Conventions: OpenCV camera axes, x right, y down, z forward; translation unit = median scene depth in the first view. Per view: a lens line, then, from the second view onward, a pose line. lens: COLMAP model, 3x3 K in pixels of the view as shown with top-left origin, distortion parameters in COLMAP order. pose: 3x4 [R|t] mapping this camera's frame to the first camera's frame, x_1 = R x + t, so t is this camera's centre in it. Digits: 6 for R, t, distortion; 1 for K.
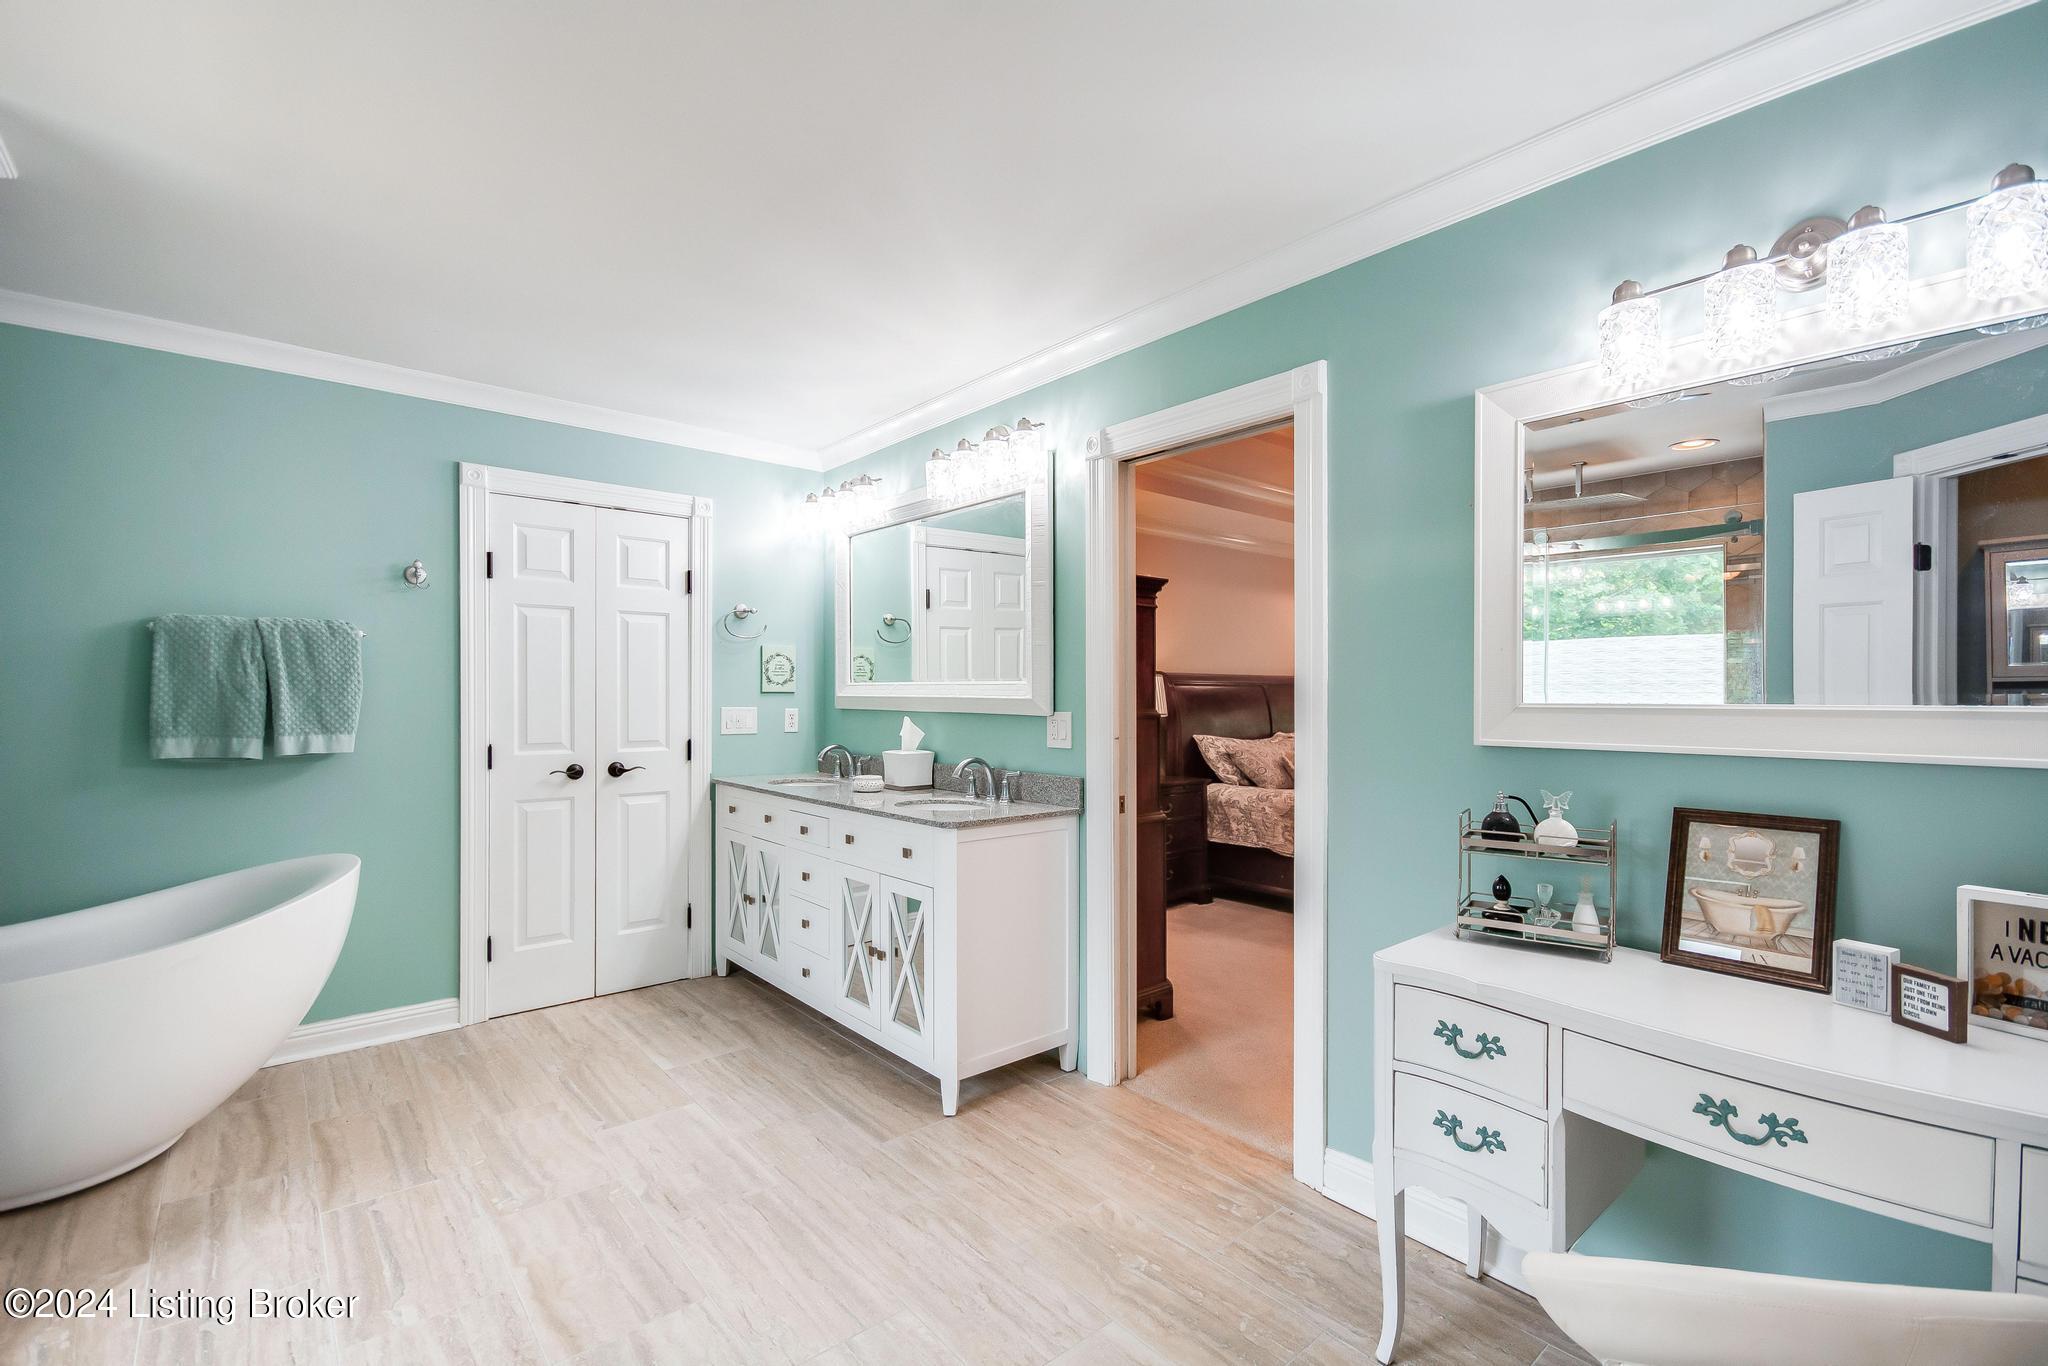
lens RADIAL K [[899.4, 0, 1031.7], [0, 899.4, 687.2], [0, 0, 1]] dist [0.012662, -0.003632]
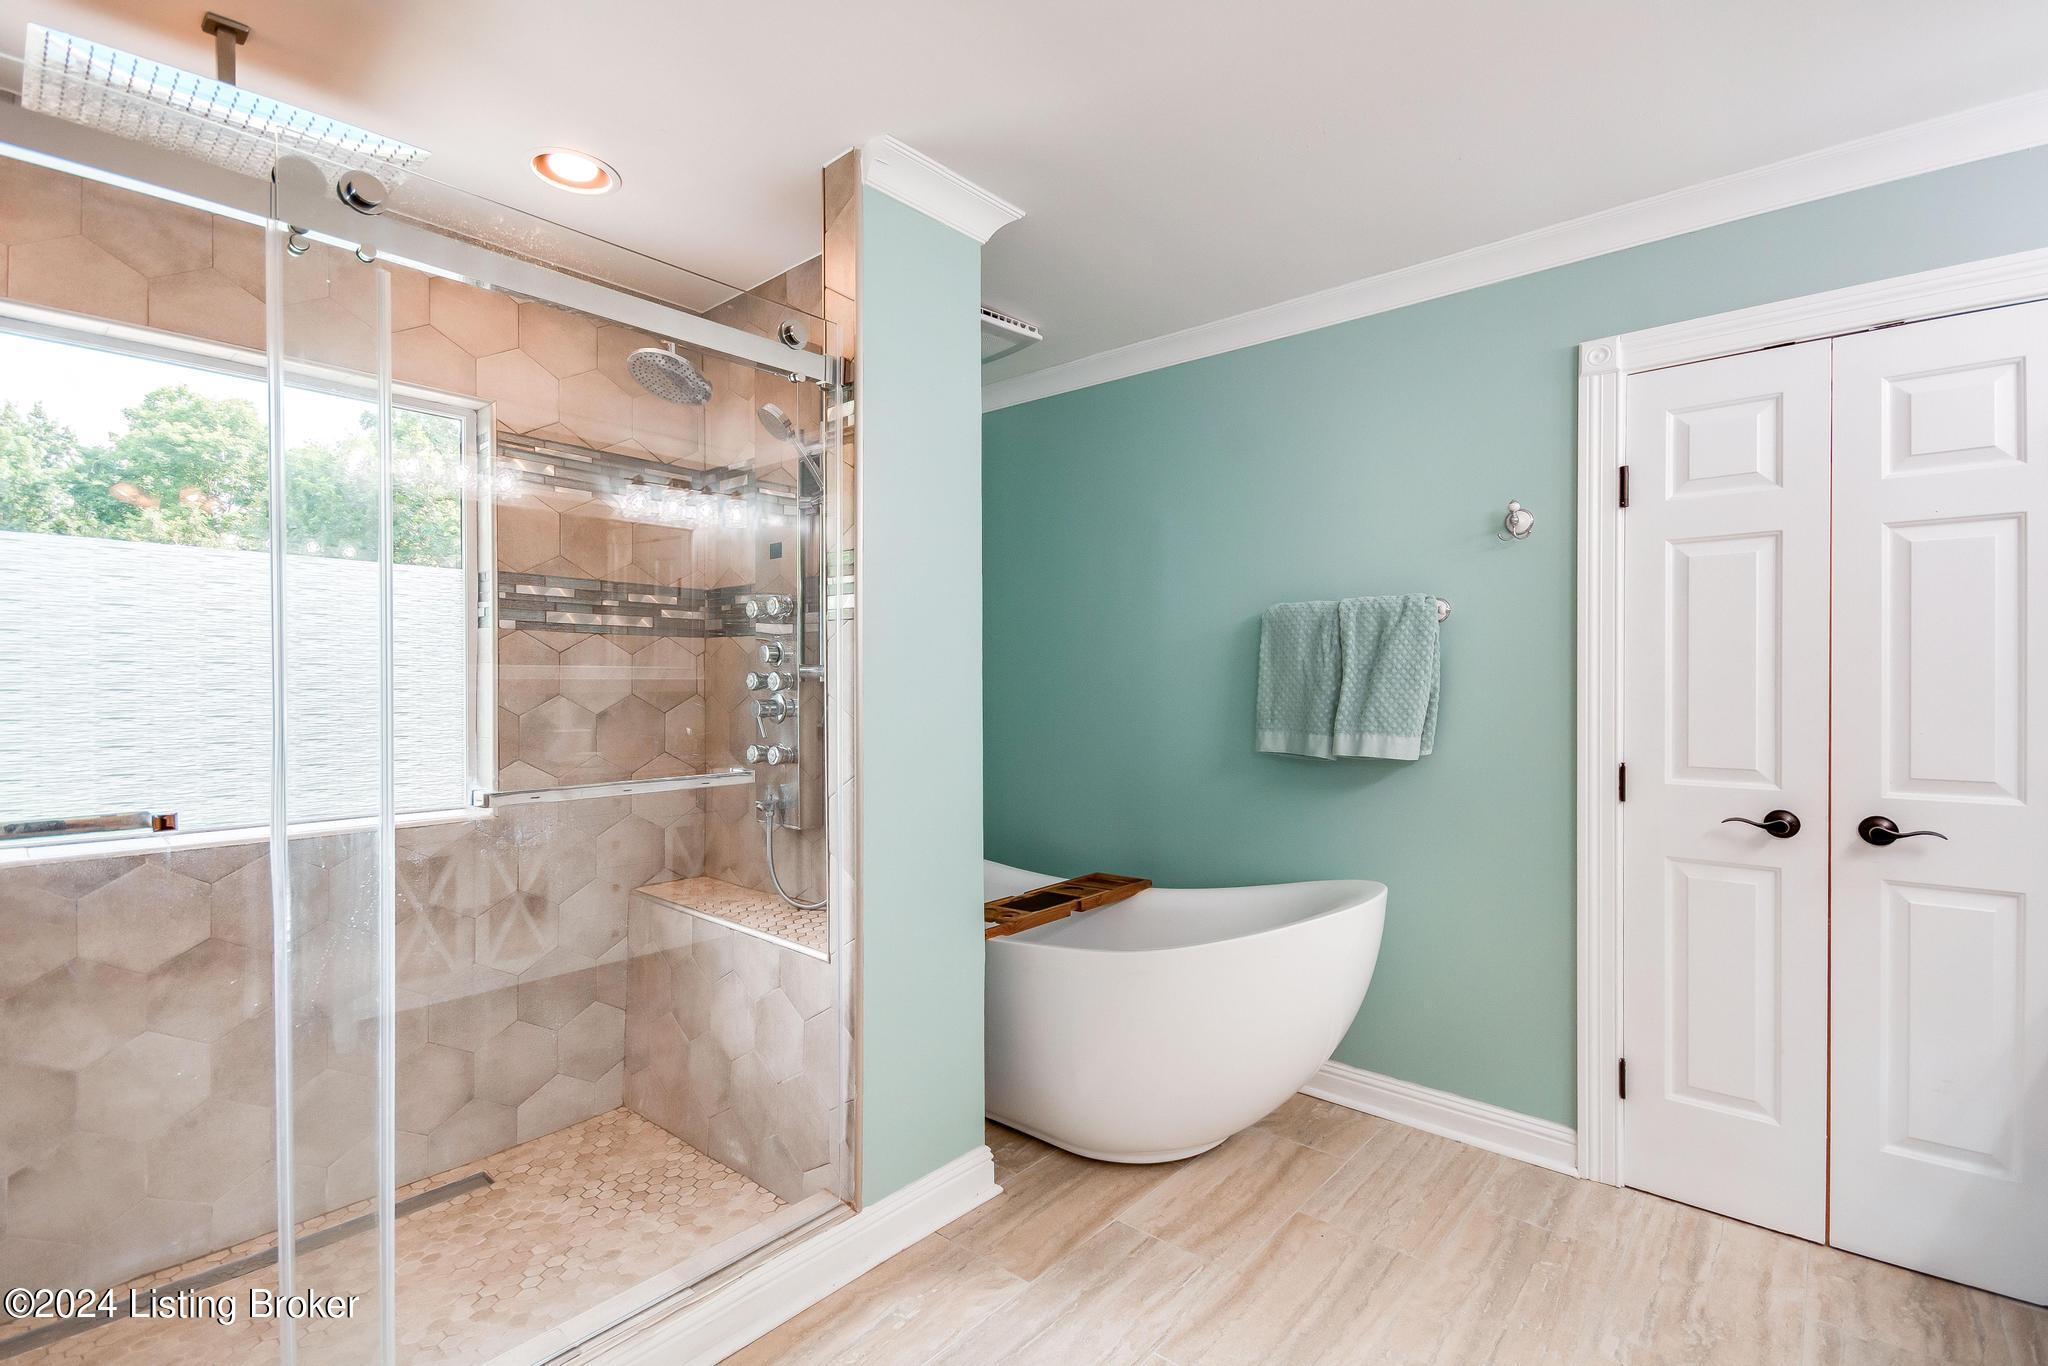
lens RADIAL K [[899.4, 0, 1032.7], [0, 899.4, 698.6], [0, 0, 1]] dist [0.012662, -0.003632]
pose [[0.163473, 0.004058, -0.986539, -0.029091], [0.002008, 0.999988, 0.004446, 0.013693], [0.986546, -0.002708, 0.163463, 0.497124]]
